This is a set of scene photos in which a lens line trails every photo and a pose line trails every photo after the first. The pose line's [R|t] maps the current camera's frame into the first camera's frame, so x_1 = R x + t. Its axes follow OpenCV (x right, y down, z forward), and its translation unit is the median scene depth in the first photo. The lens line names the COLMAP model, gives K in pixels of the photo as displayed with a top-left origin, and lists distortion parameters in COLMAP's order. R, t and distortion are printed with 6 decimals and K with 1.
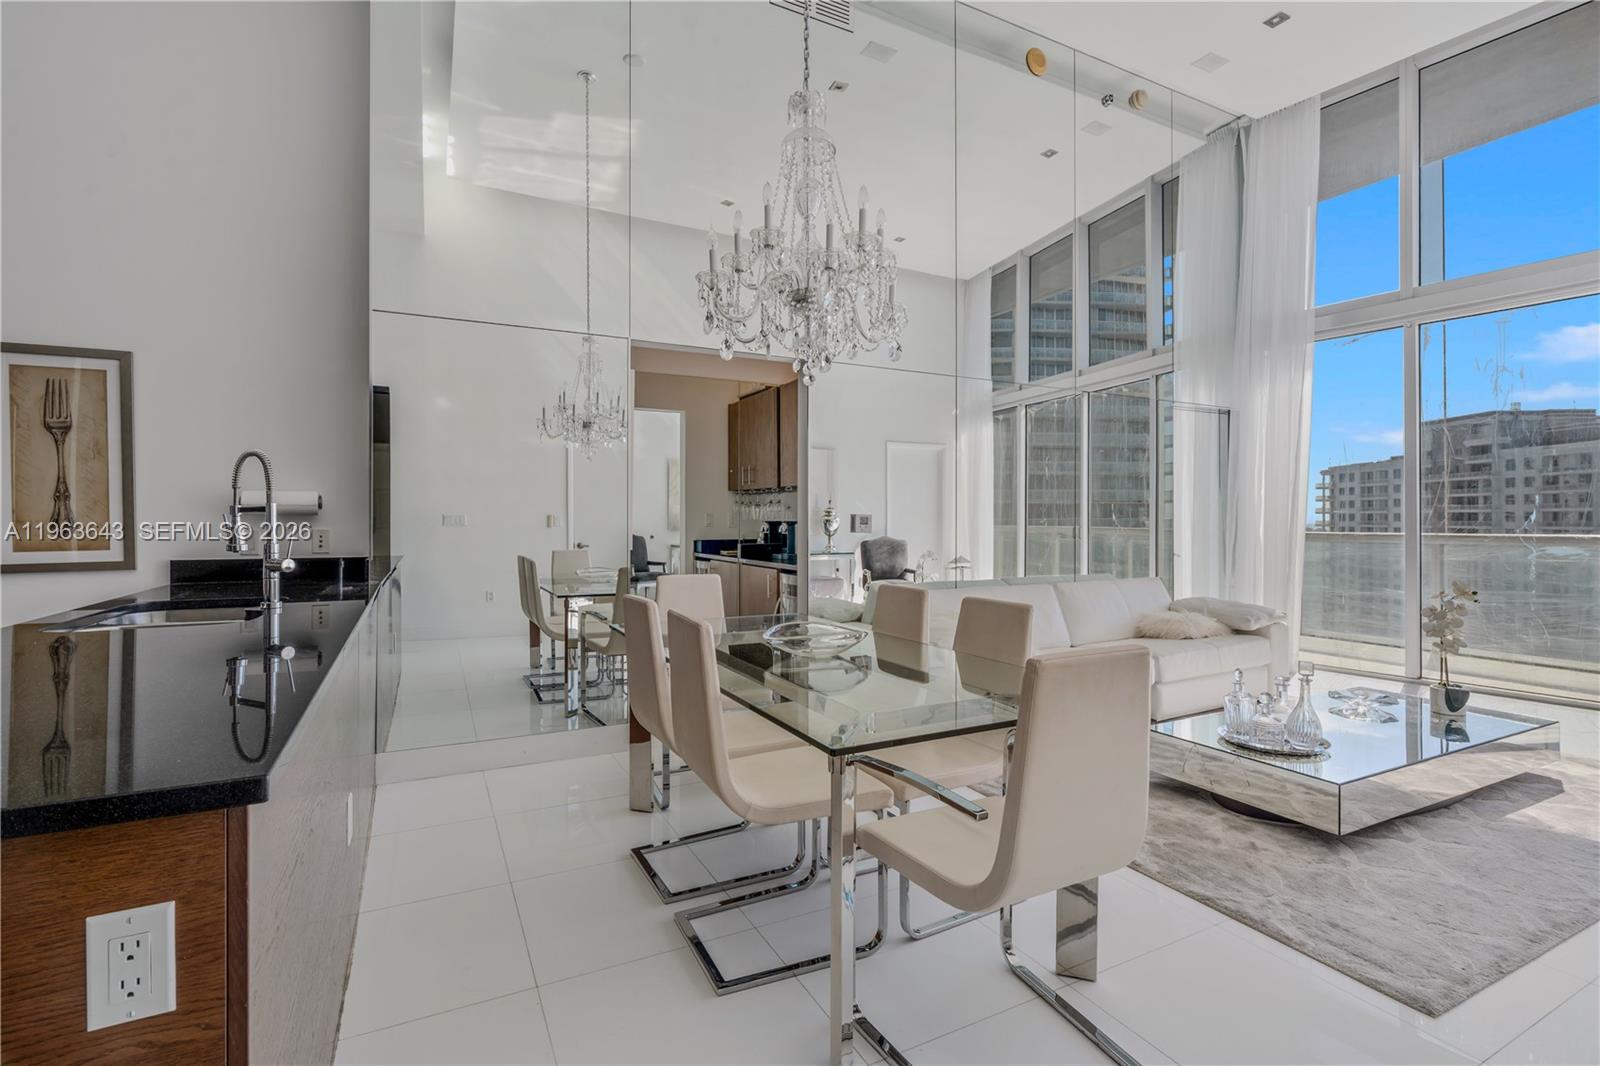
lens RADIAL K [[730.2, 0, 795.7], [0, 730.2, 519.1], [0, 0, 1]] dist [-0.001391, 0.001470]
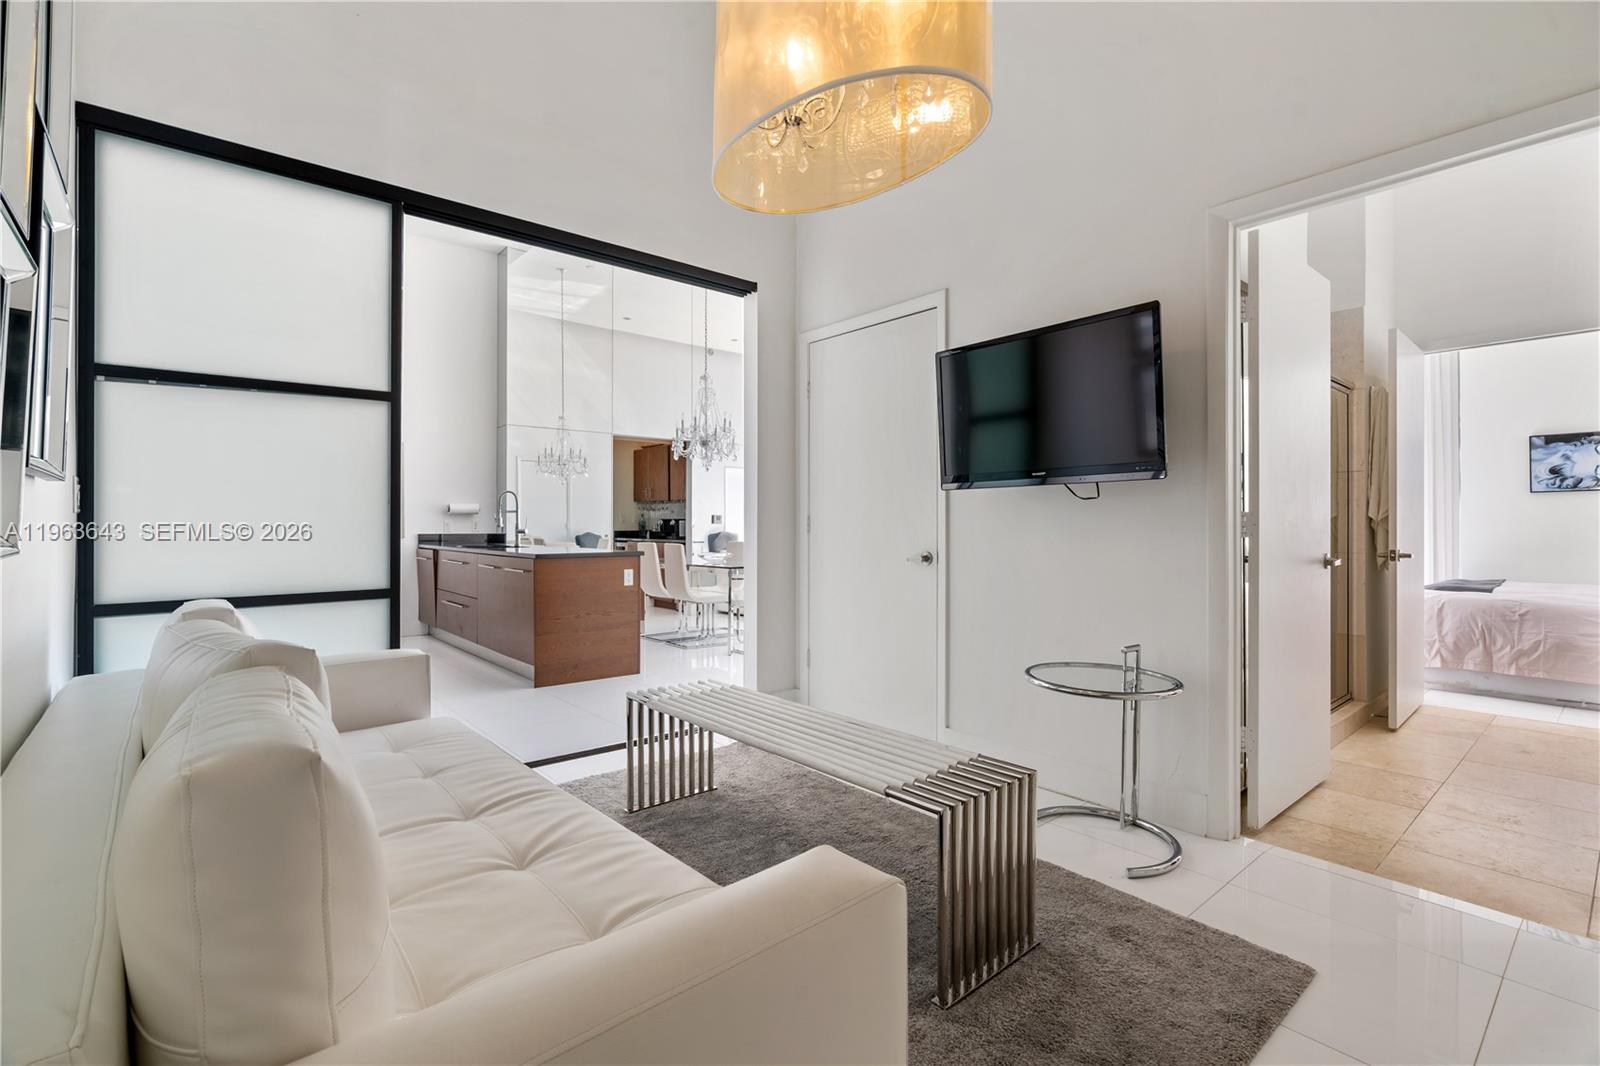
lens RADIAL K [[730.2, 0, 796.1], [0, 730.2, 516.0], [0, 0, 1]] dist [-0.001391, 0.001470]
pose [[0.974120, 0.004081, 0.225996, -0.130032], [-0.002247, 0.999962, -0.008369, 0.010870], [-0.226022, 0.007645, 0.974092, -0.867492]]
